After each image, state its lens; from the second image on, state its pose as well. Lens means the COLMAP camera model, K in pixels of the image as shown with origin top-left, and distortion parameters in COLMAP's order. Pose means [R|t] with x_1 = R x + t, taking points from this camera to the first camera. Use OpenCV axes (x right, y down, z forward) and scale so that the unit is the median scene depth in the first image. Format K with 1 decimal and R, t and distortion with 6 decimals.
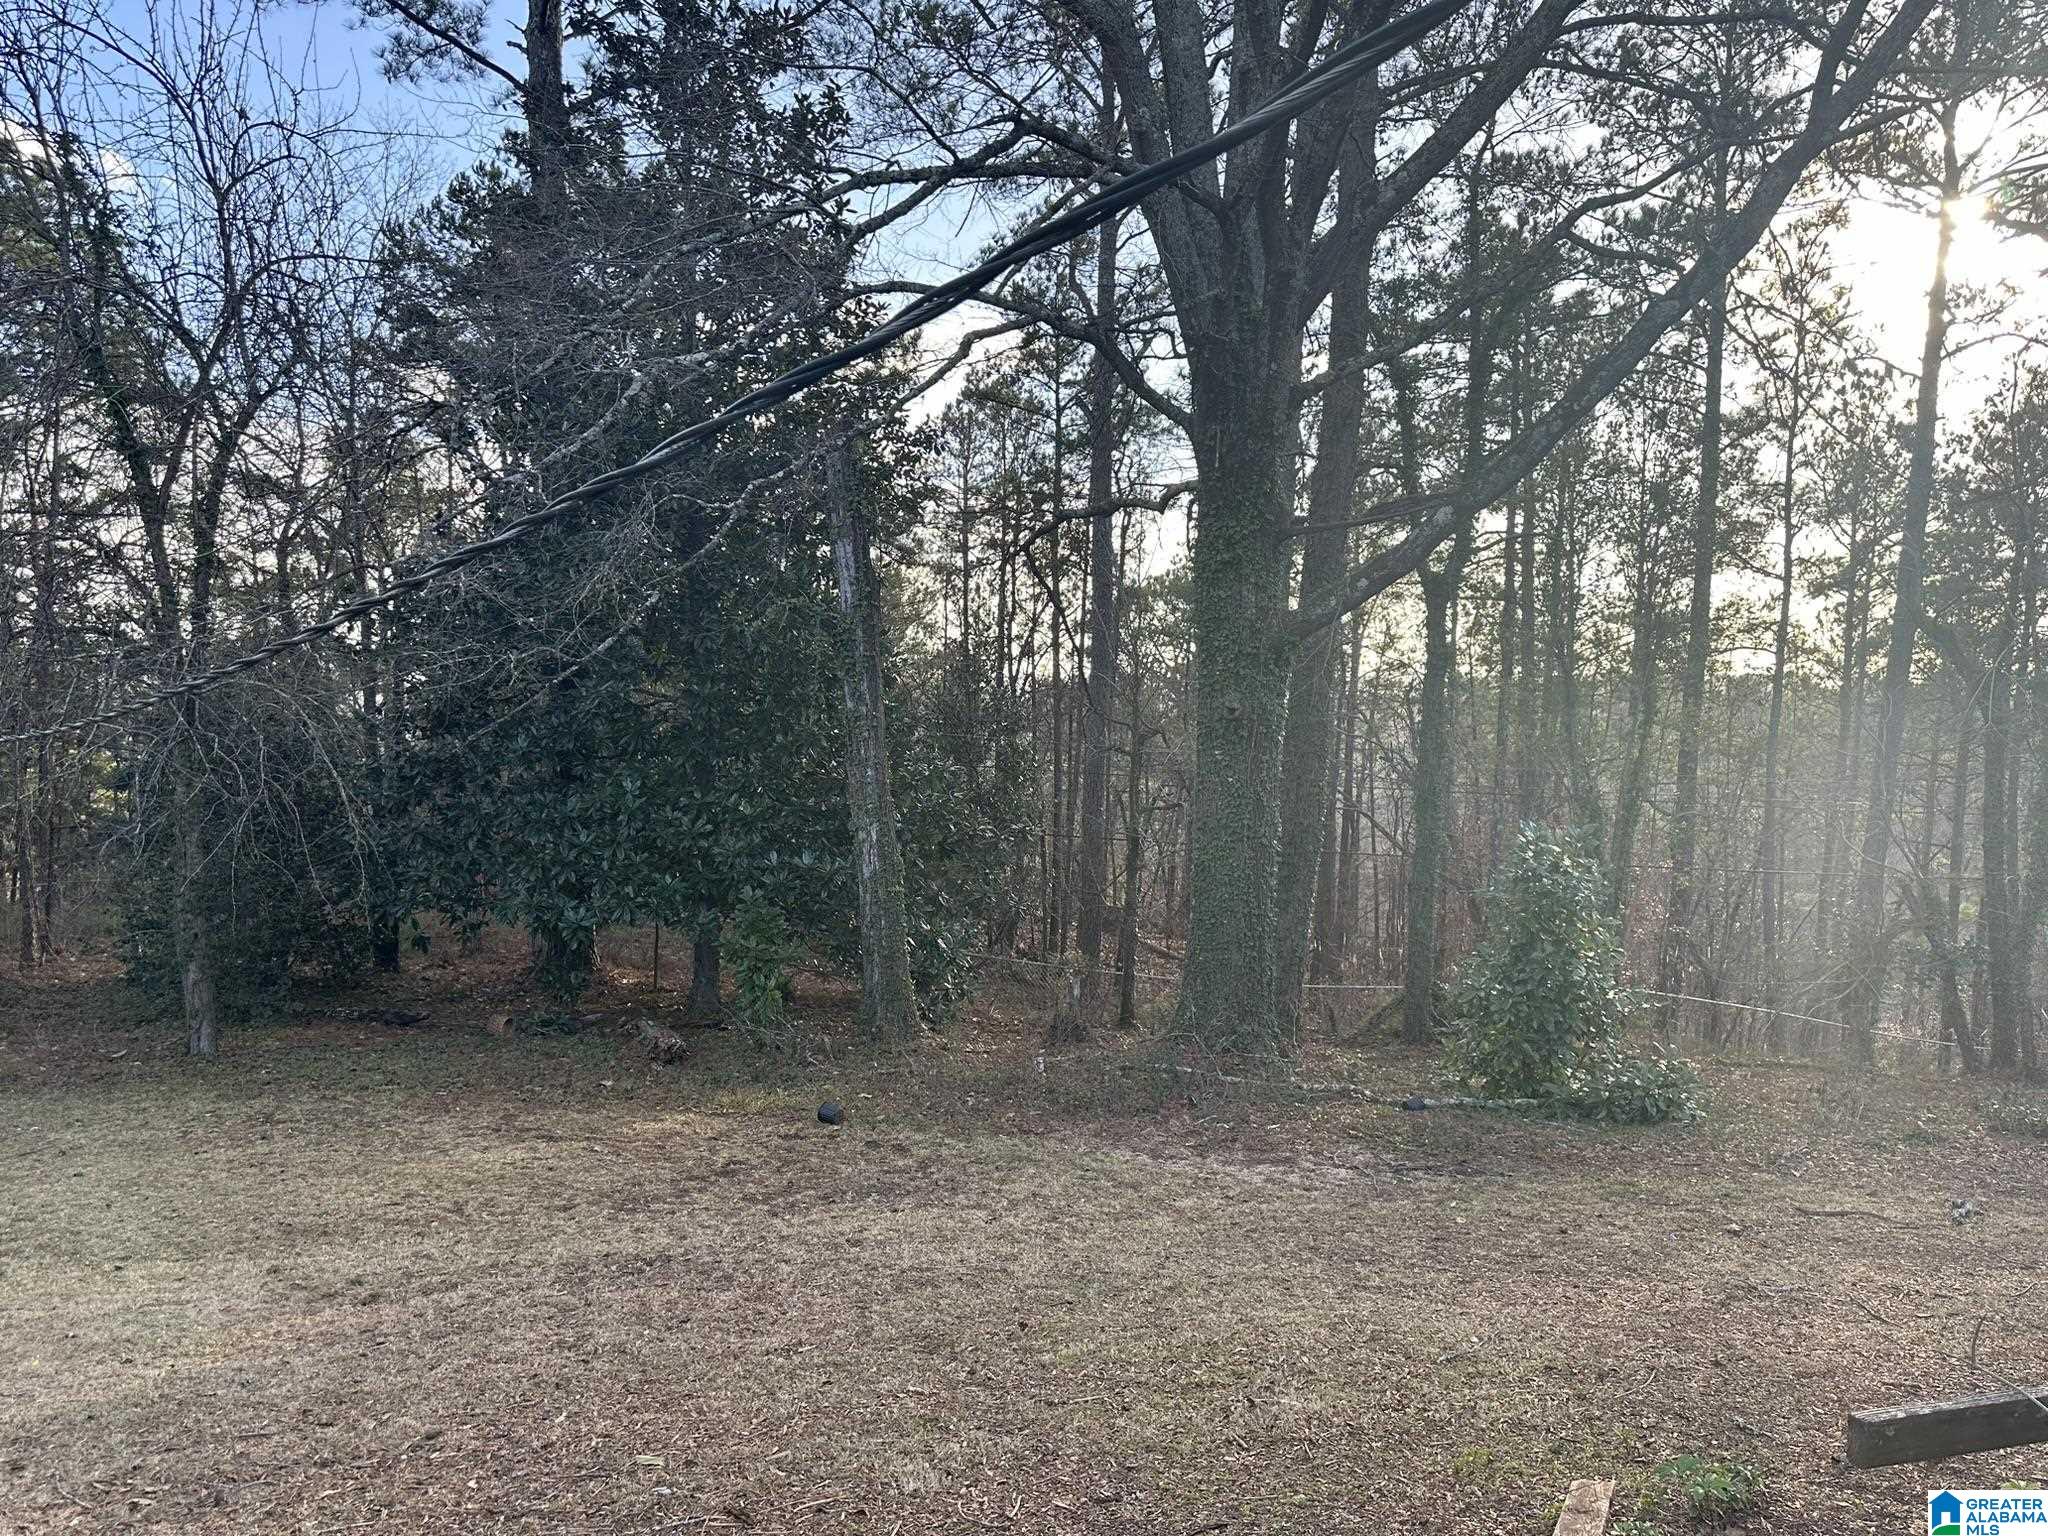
lens RADIAL K [[1420.5, 0, 1020.8], [0, 1420.5, 783.7], [0, 0, 1]] dist [0.108507, -0.137811]
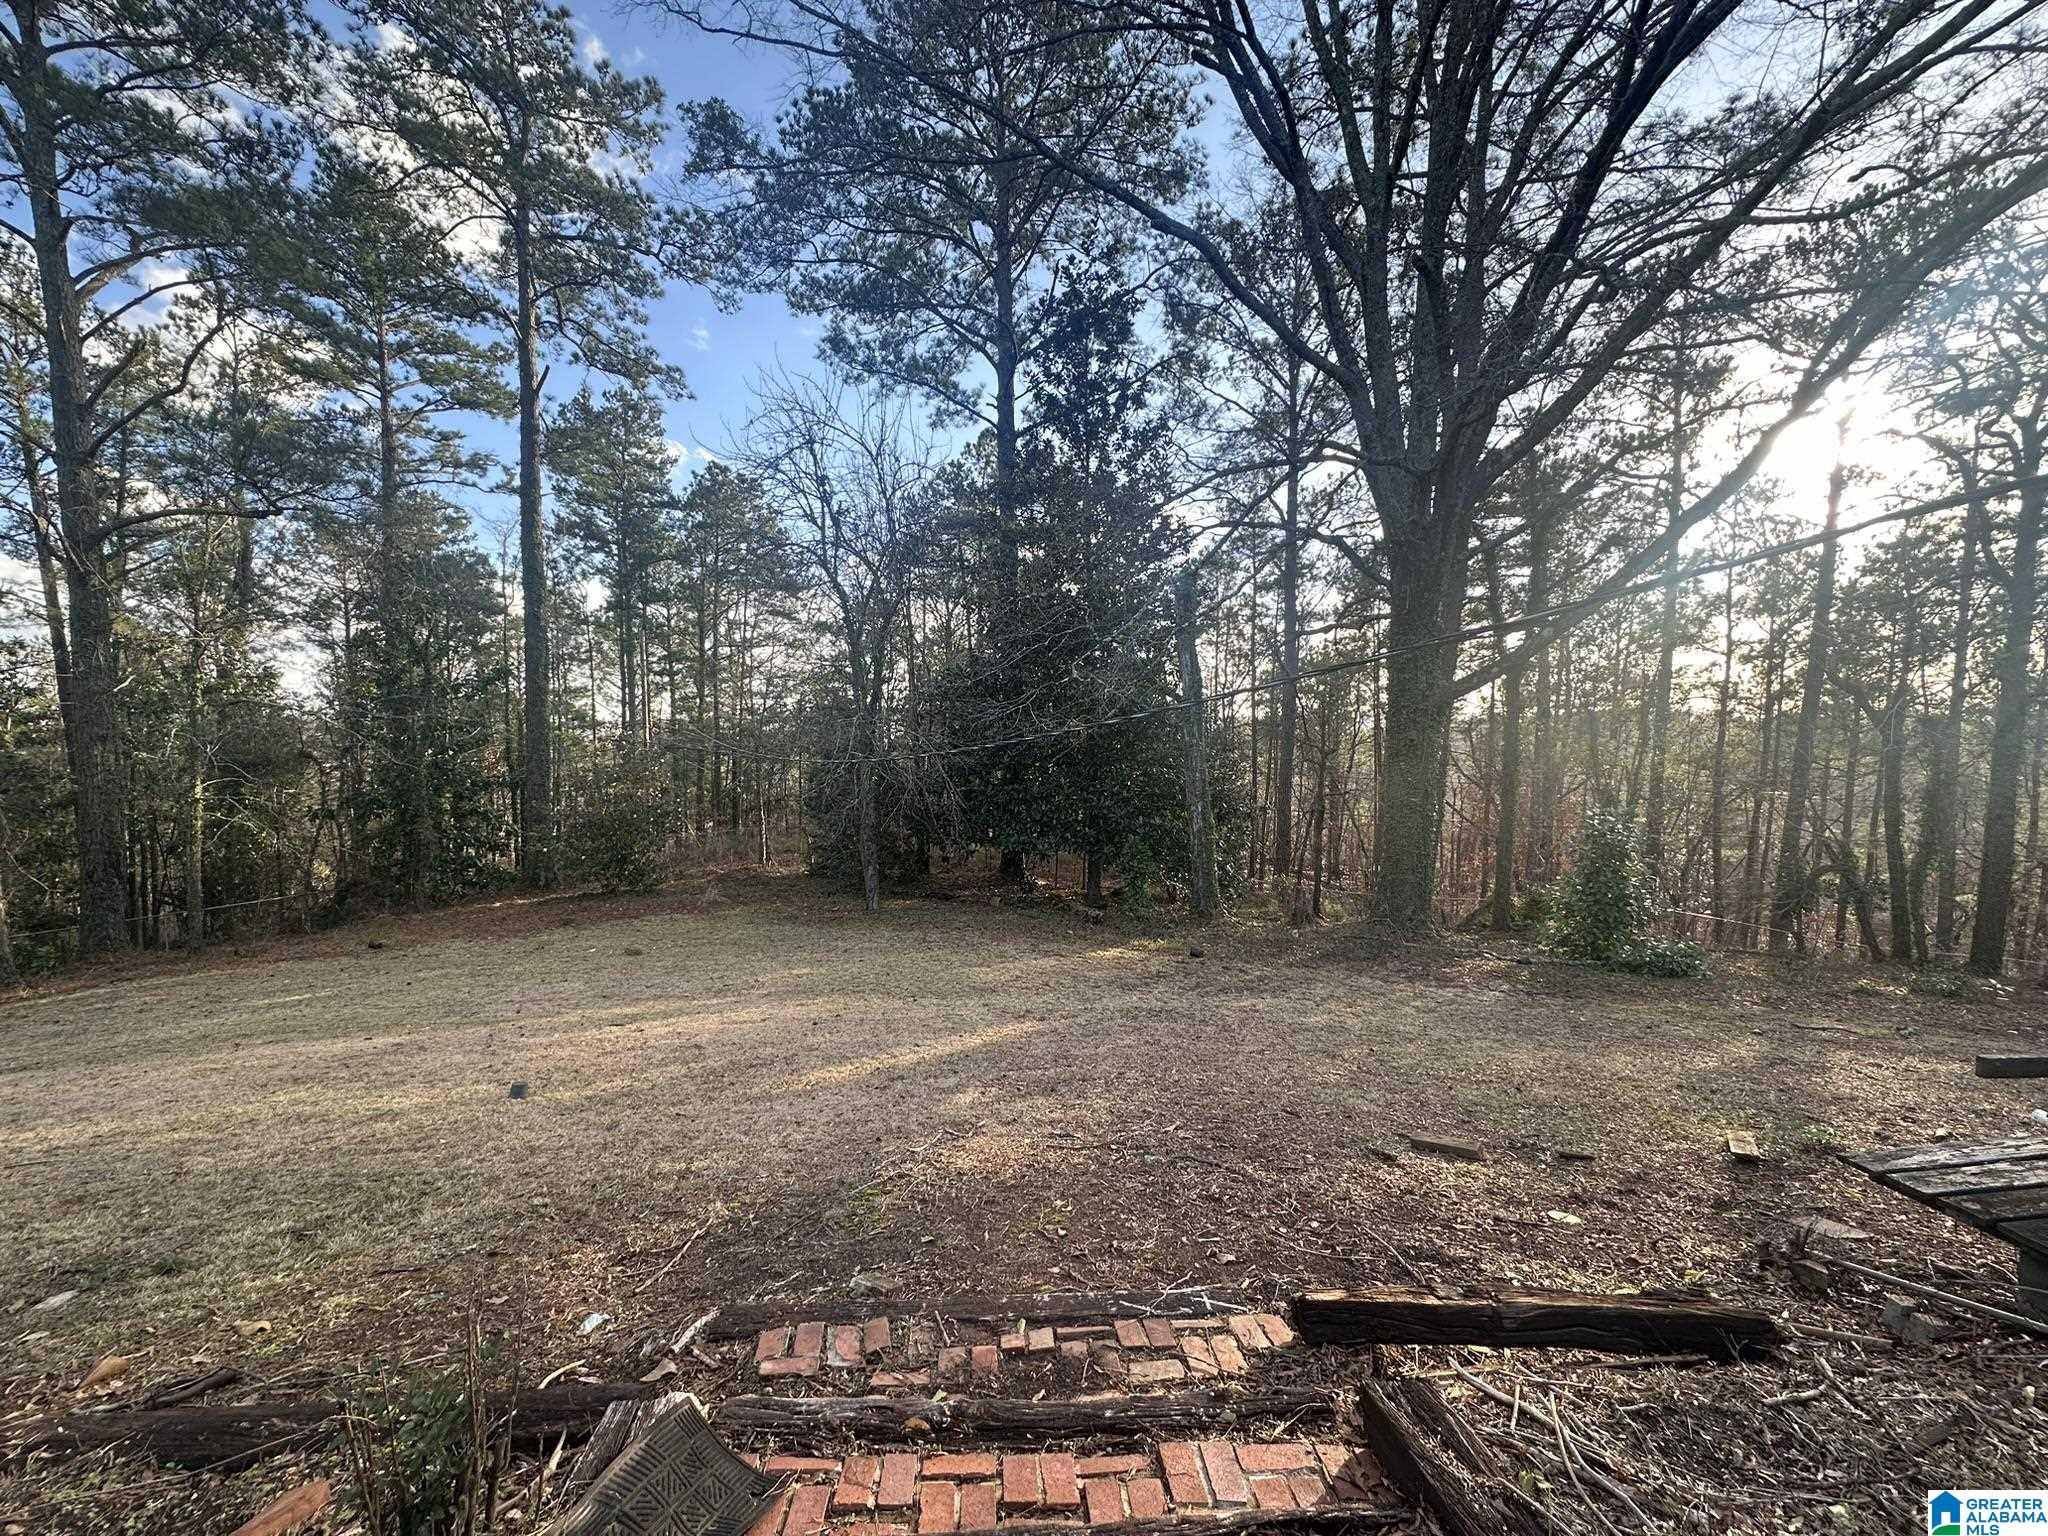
lens RADIAL K [[817.1, 0, 1024.0], [0, 817.1, 768.0], [0, 0, 1]] dist [-0.001999, -0.000381]
pose [[0.978455, 0.000474, -0.206461, -0.059360], [-0.002898, 0.999930, -0.011437, -0.001784], [0.206441, 0.011789, 0.978388, -0.057711]]
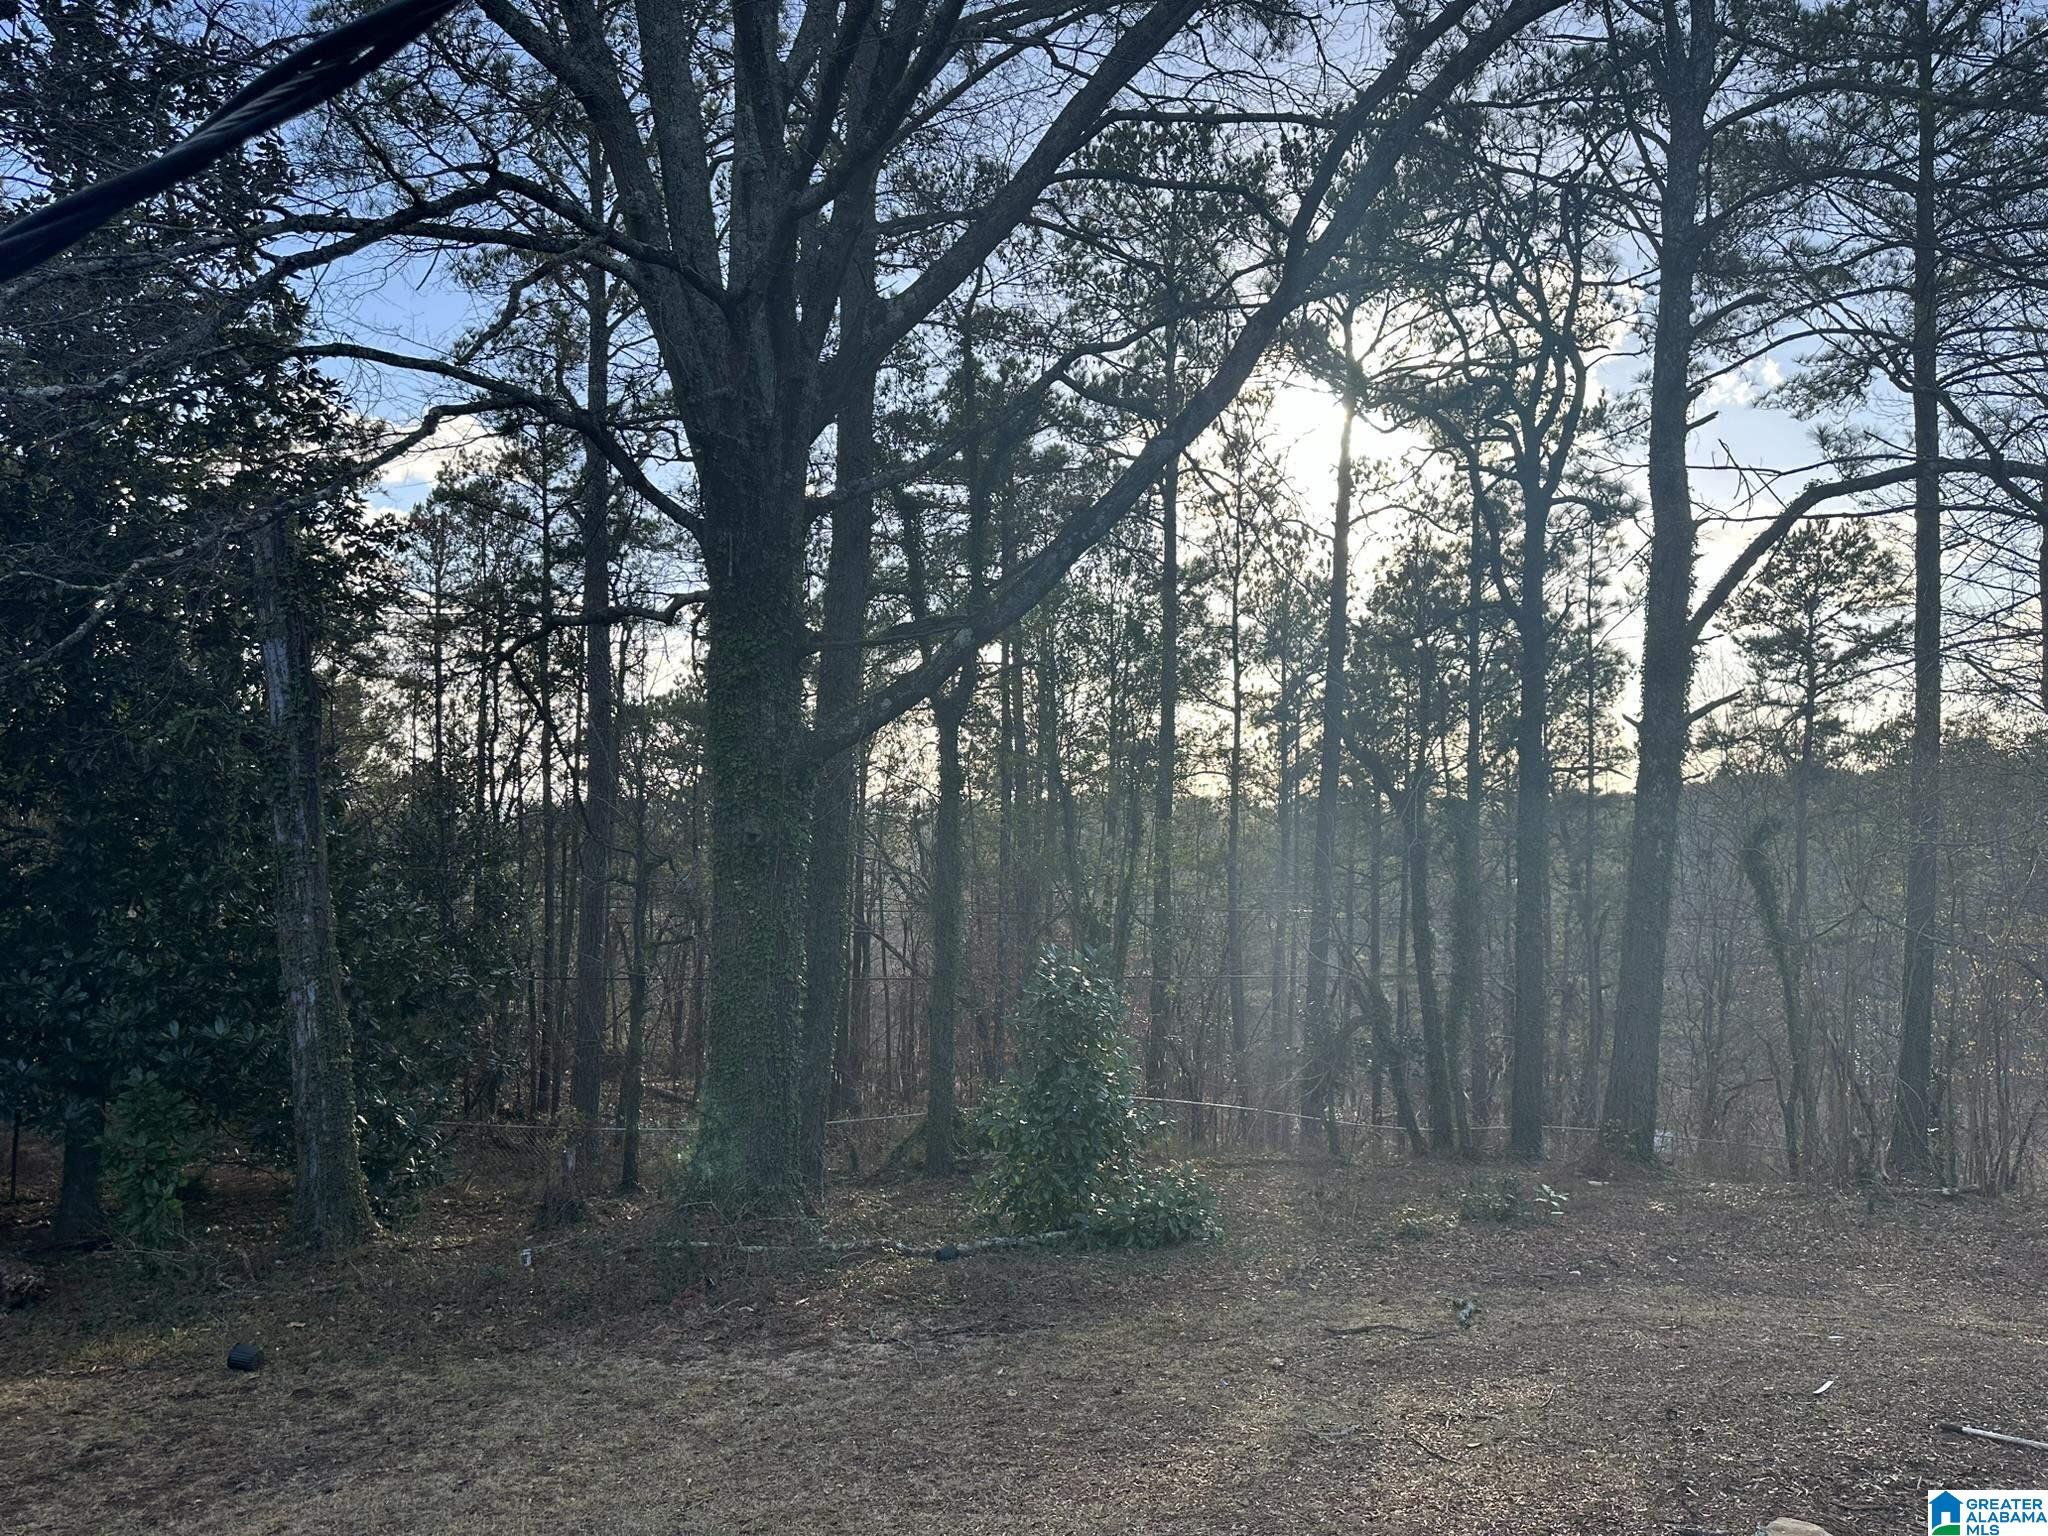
lens RADIAL K [[1420.5, 0, 1020.8], [0, 1420.5, 783.7], [0, 0, 1]] dist [0.108507, -0.137811]
pose [[0.941379, -0.003412, 0.337333, 0.000508], [0.032283, 0.996271, -0.080013, -0.003171], [-0.335802, 0.086212, 0.937979, 0.033858]]
